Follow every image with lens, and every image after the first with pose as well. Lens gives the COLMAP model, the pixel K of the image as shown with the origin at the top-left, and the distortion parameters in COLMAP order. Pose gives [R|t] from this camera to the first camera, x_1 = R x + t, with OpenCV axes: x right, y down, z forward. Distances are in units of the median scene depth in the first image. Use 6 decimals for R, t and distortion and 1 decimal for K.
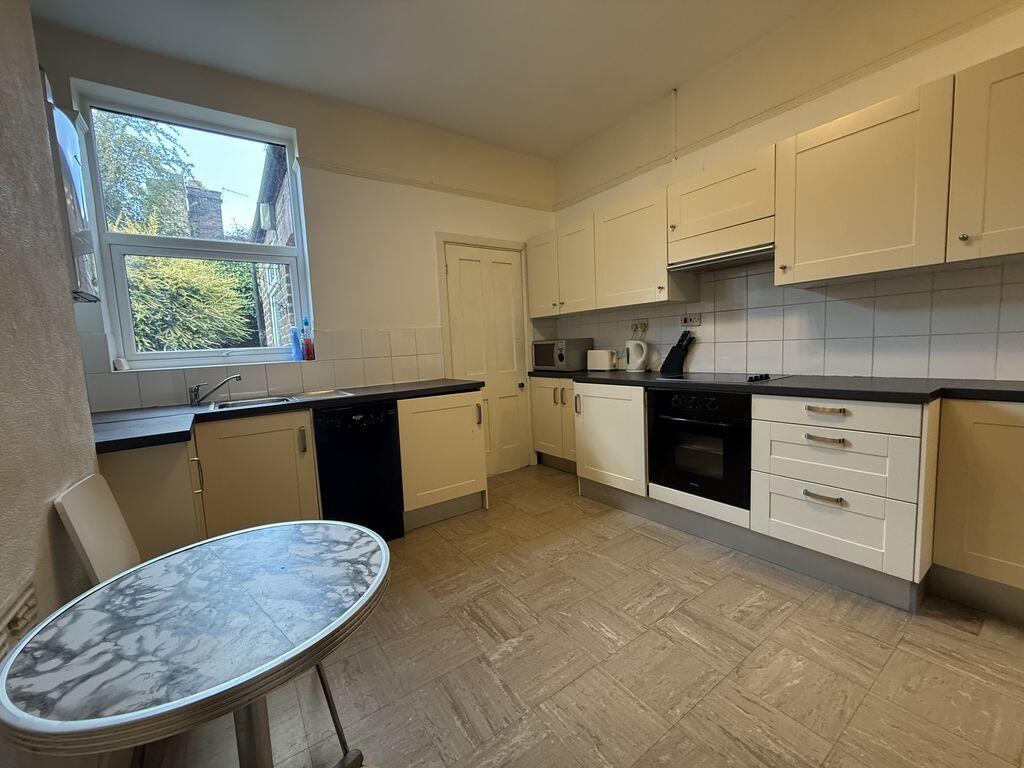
lens RADIAL K [[410.0, 0, 512.6], [0, 410.0, 384.6], [0, 0, 1]] dist [-0.002317, 0.000432]
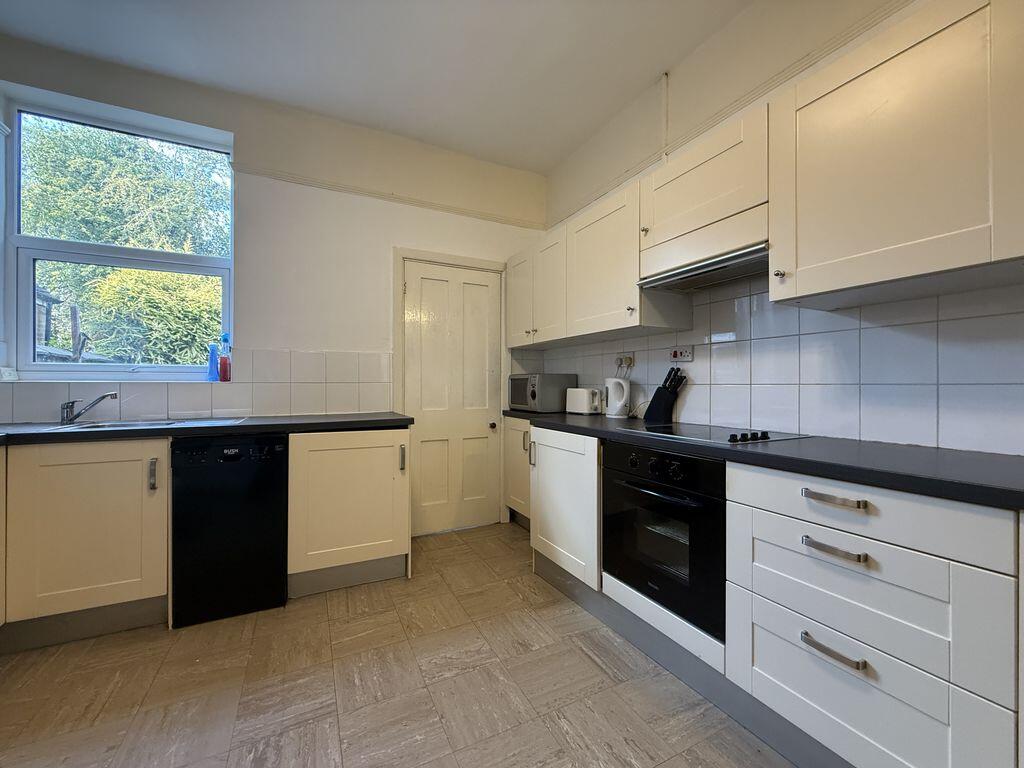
lens RADIAL K [[410.0, 0, 511.6], [0, 410.0, 383.8], [0, 0, 1]] dist [-0.002317, 0.000432]
pose [[0.987972, 0.049403, -0.146527, 0.264251], [-0.063129, 0.993889, -0.090550, -0.014350], [0.141158, 0.098711, 0.985053, 0.232497]]
